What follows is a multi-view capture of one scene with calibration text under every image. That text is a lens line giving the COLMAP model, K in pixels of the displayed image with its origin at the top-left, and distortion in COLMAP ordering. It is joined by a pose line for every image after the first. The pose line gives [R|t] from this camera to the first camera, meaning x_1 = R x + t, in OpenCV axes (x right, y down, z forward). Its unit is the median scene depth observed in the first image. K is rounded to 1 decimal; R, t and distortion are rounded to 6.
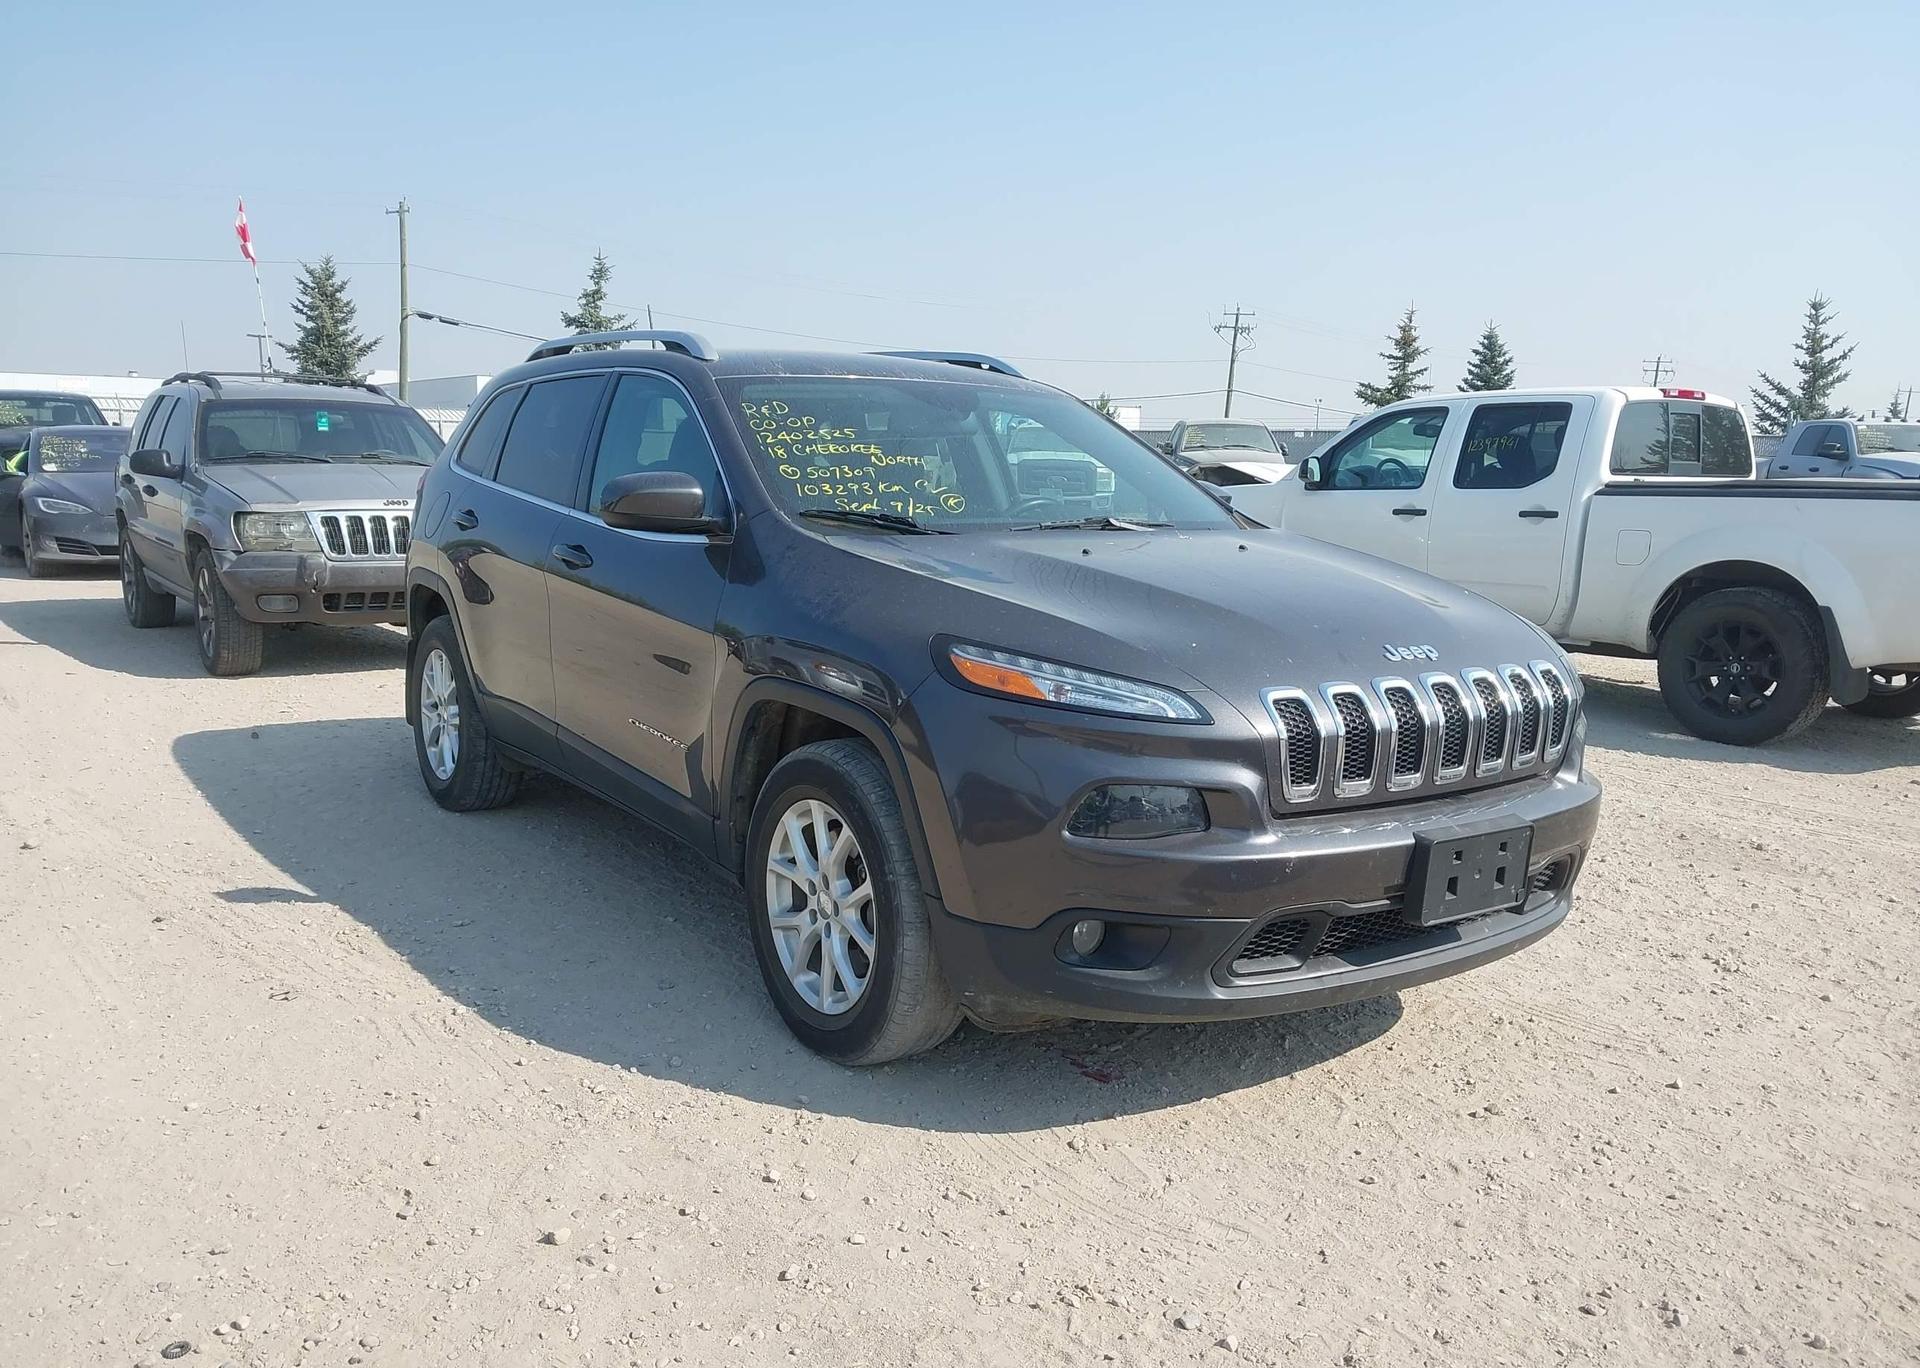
lens RADIAL K [[1547.3, 0, 952.4], [0, 1547.3, 770.8], [0, 0, 1]] dist [0.037572, -0.049360]
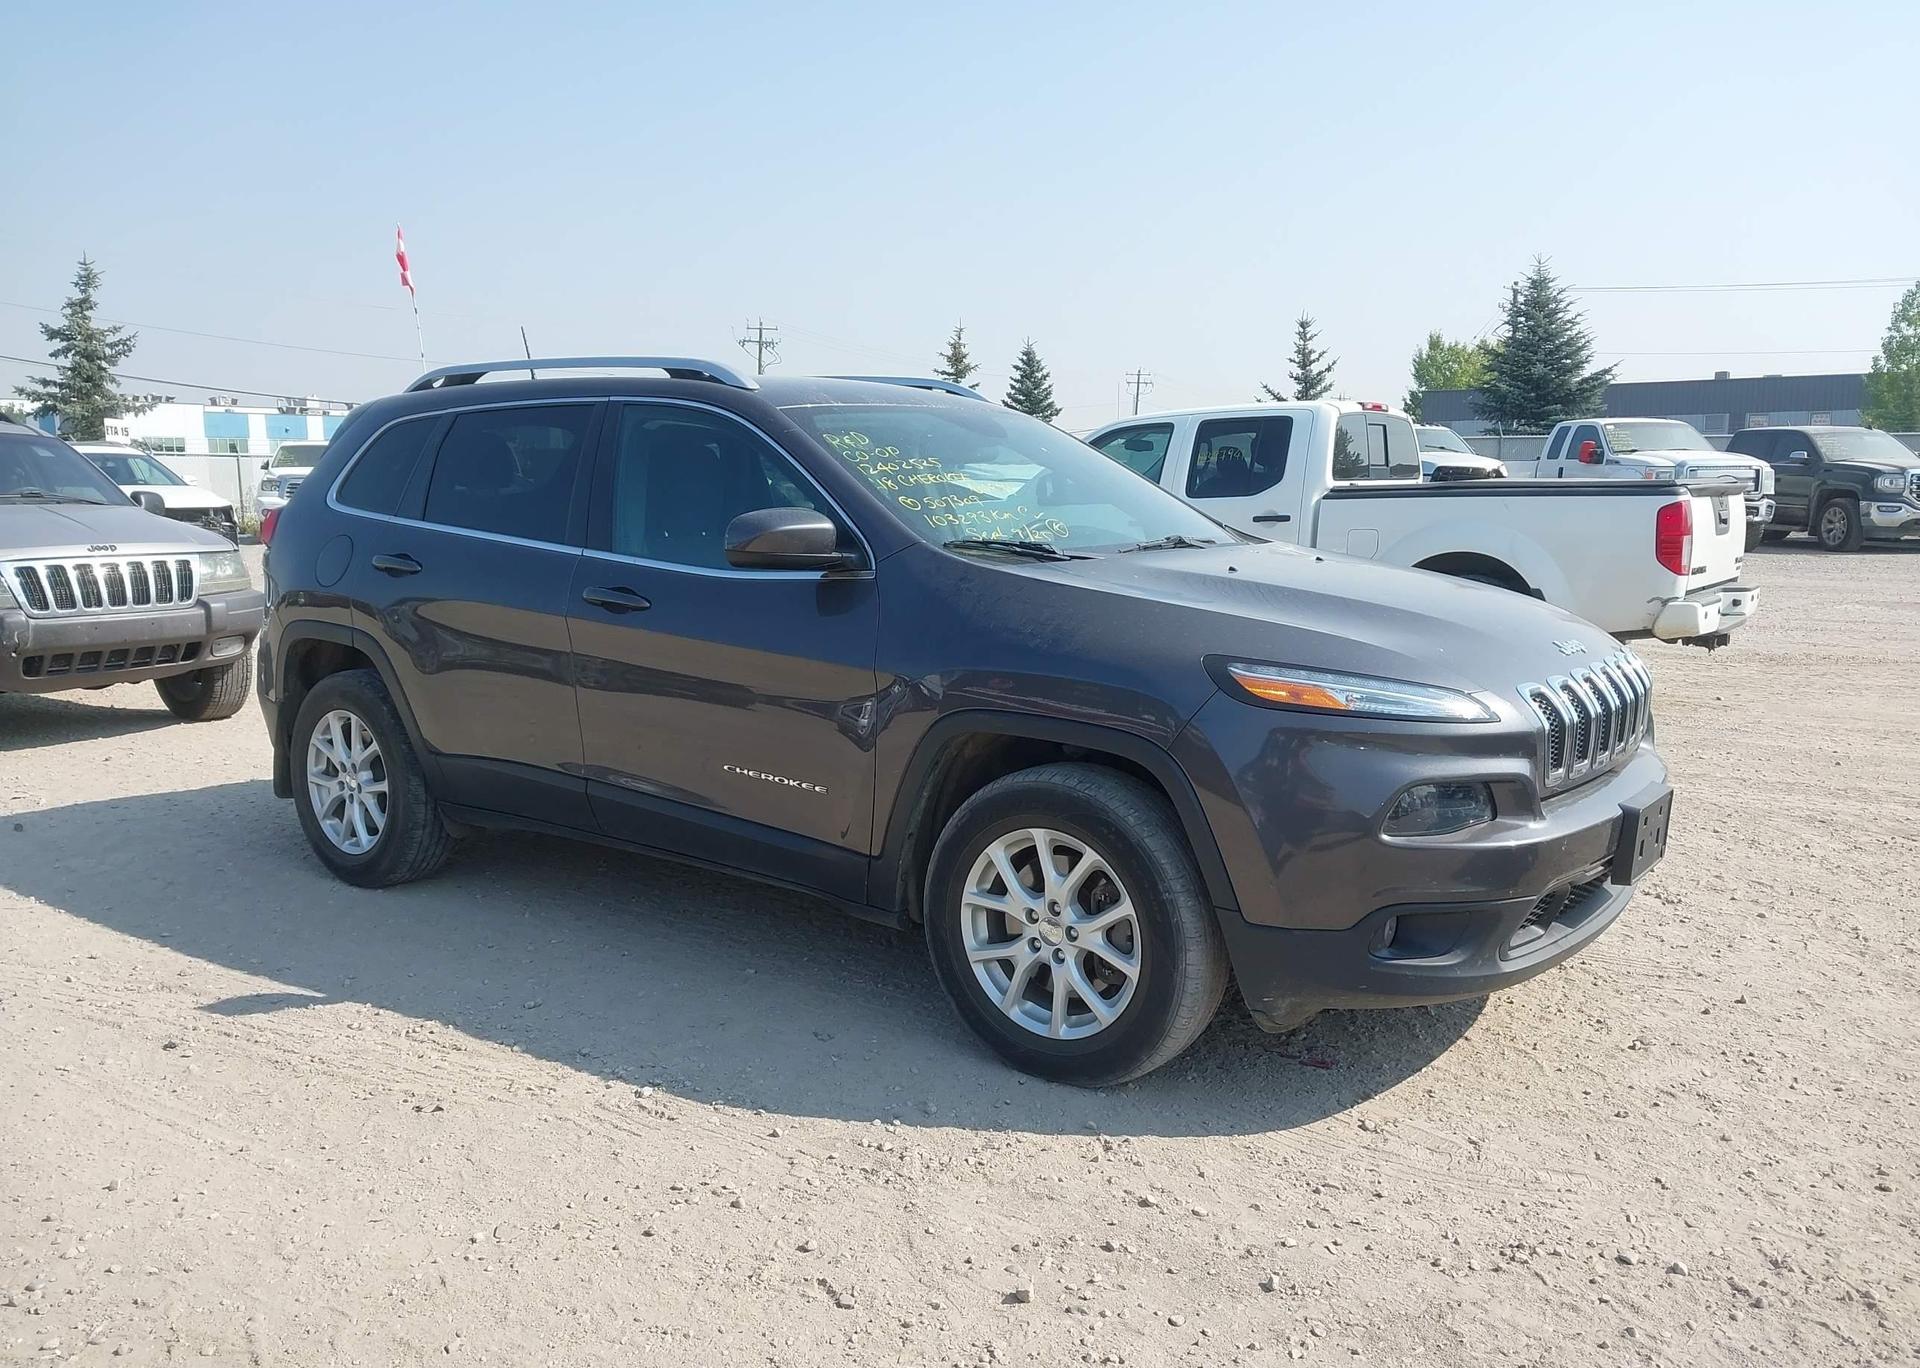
lens RADIAL K [[1538.4, 0, 960.1], [0, 1538.4, 776.8], [0, 0, 1]] dist [0.093247, -0.122994]
pose [[0.951132, -0.084280, 0.297059, -0.176225], [0.085723, 0.996285, 0.008188, -0.011105], [-0.296646, 0.017677, 0.954824, 0.024868]]
